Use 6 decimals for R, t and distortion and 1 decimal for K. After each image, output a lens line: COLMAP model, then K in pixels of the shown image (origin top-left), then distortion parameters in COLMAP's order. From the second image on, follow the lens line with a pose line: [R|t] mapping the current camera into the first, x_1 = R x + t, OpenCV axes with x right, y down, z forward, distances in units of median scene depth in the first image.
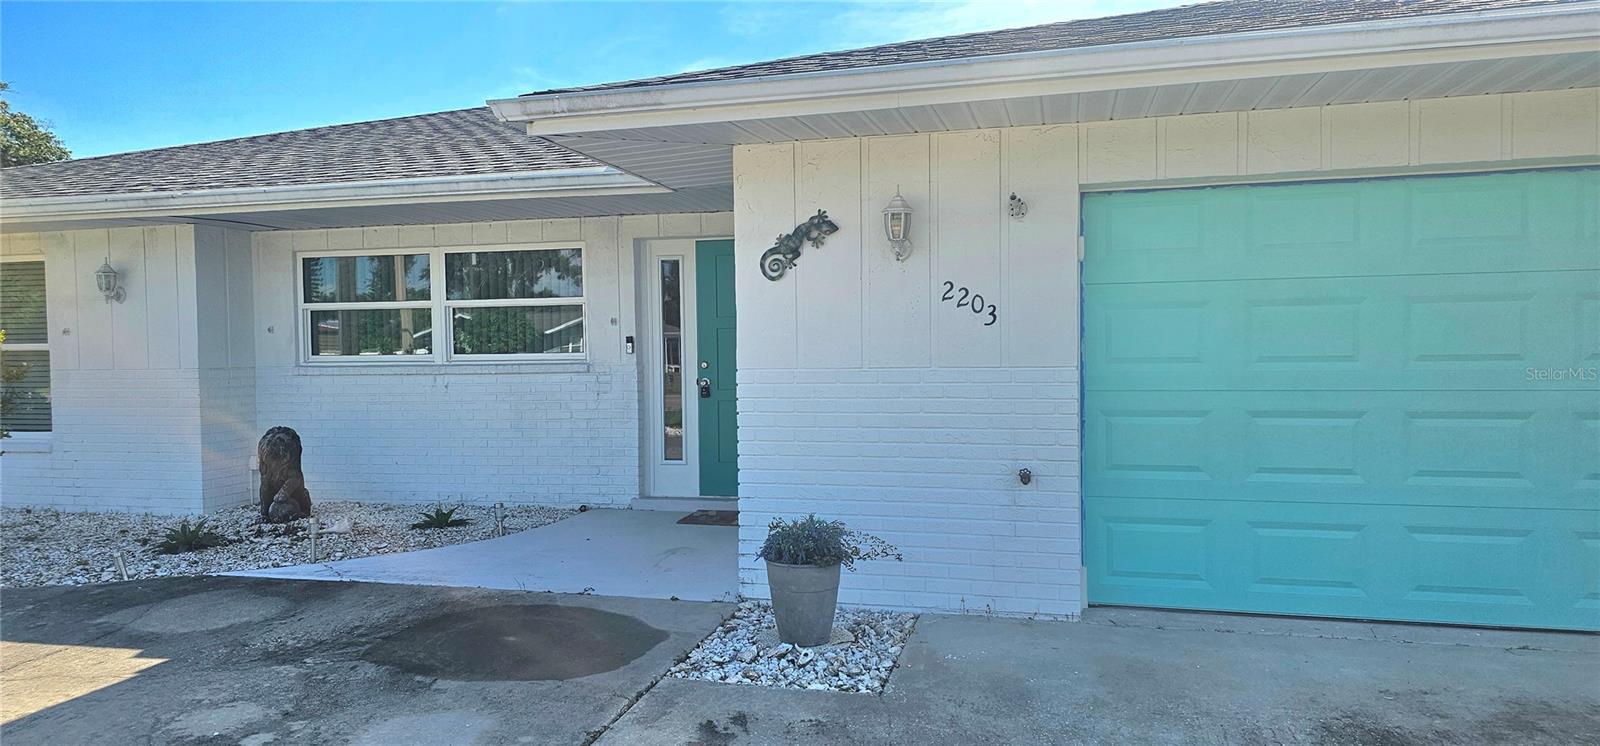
lens RADIAL K [[1077.6, 0, 802.6], [0, 1077.6, 394.3], [0, 0, 1]] dist [0.114090, -0.145854]
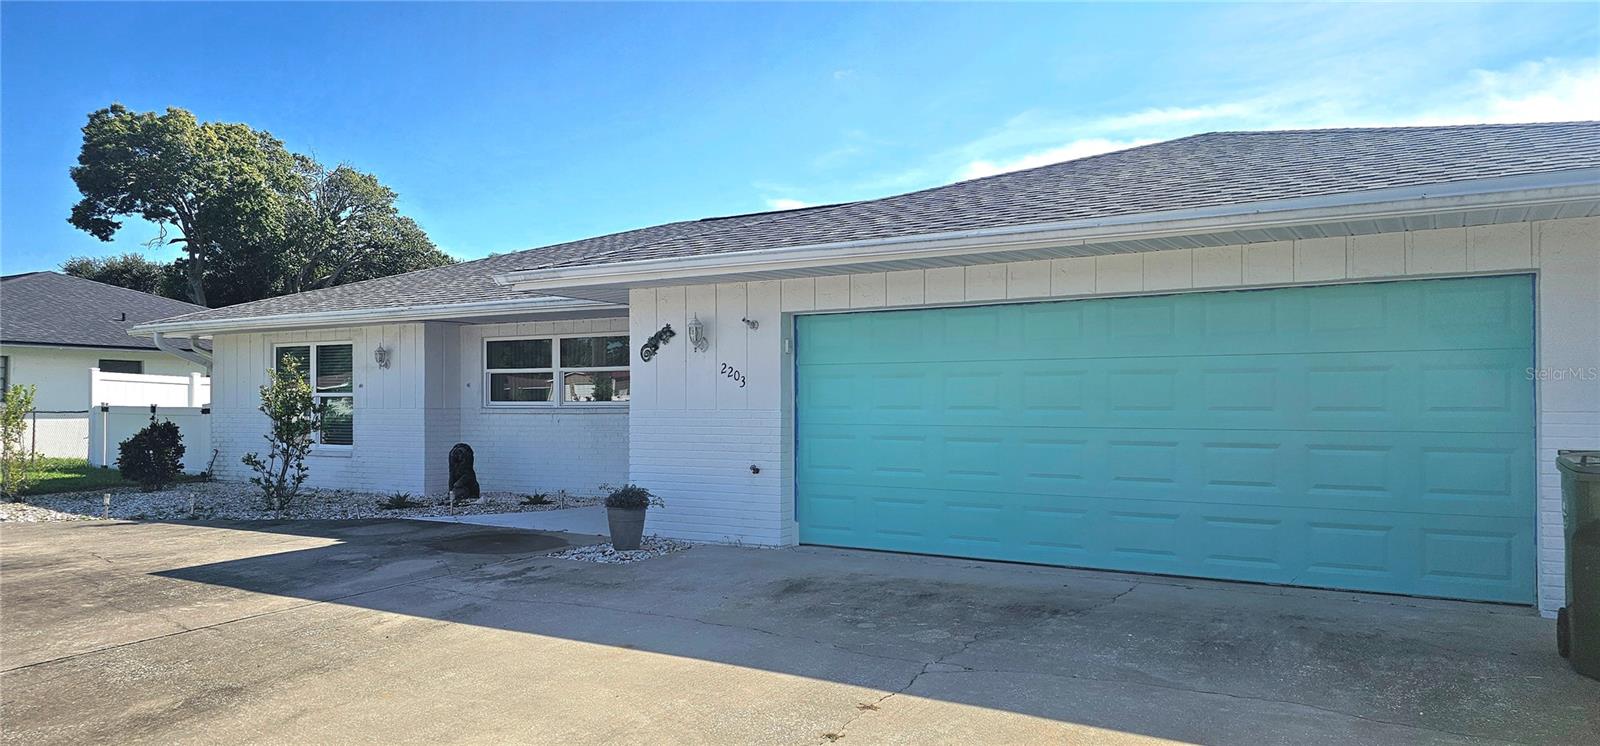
lens RADIAL K [[1077.6, 0, 802.6], [0, 1077.6, 394.3], [0, 0, 1]] dist [0.114090, -0.145854]
pose [[0.960054, 0.009606, -0.279648, 0.743867], [-0.023090, 0.998722, -0.044964, 0.027019], [0.278859, 0.049625, 0.959049, -0.692376]]
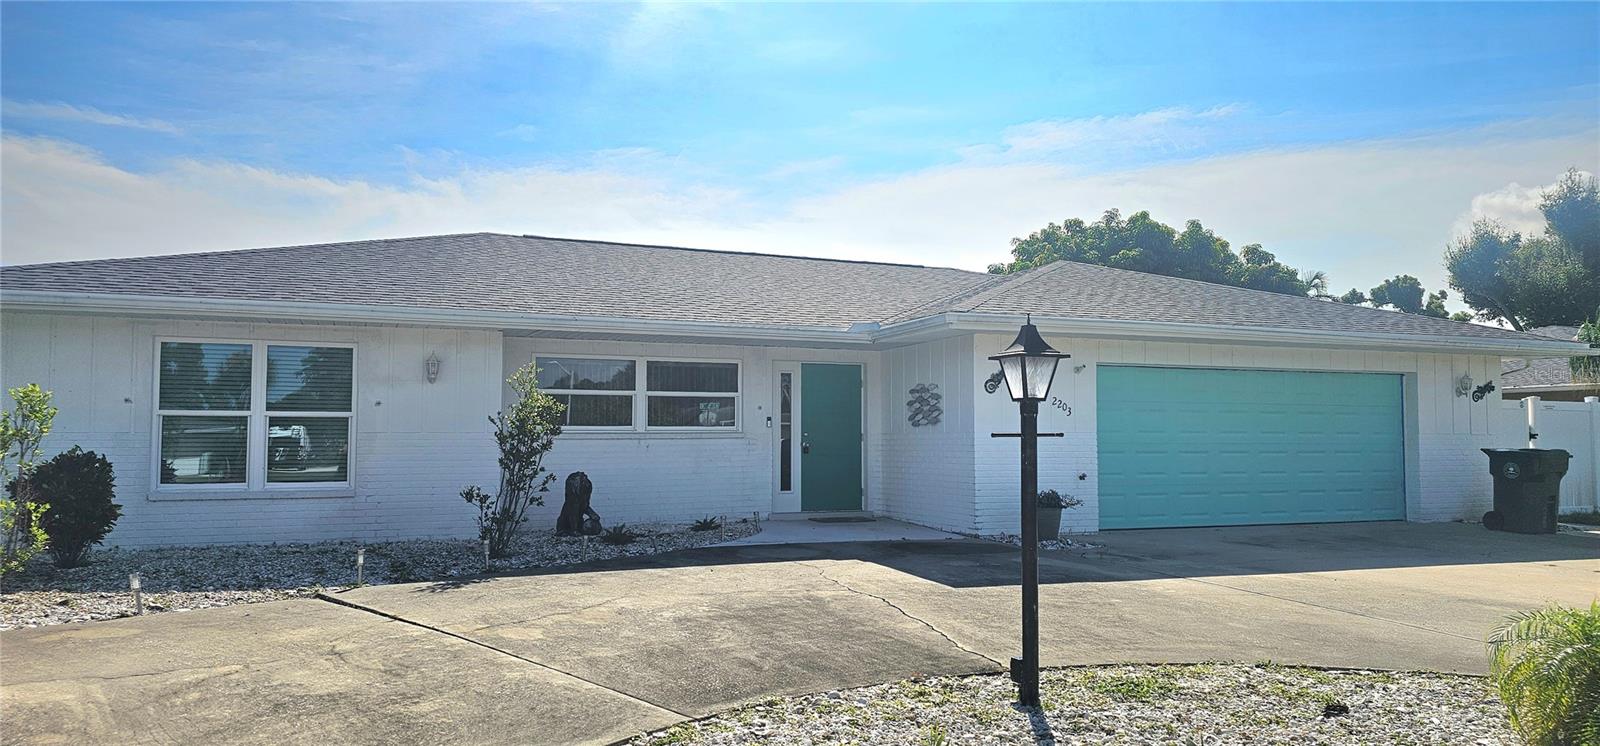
lens RADIAL K [[1077.6, 0, 802.6], [0, 1077.6, 394.3], [0, 0, 1]] dist [0.114090, -0.145854]
pose [[0.793662, 0.038885, 0.607115, -1.709071], [0.015543, 0.996333, -0.084133, 0.081088], [-0.608161, 0.076209, 0.790147, -0.551755]]
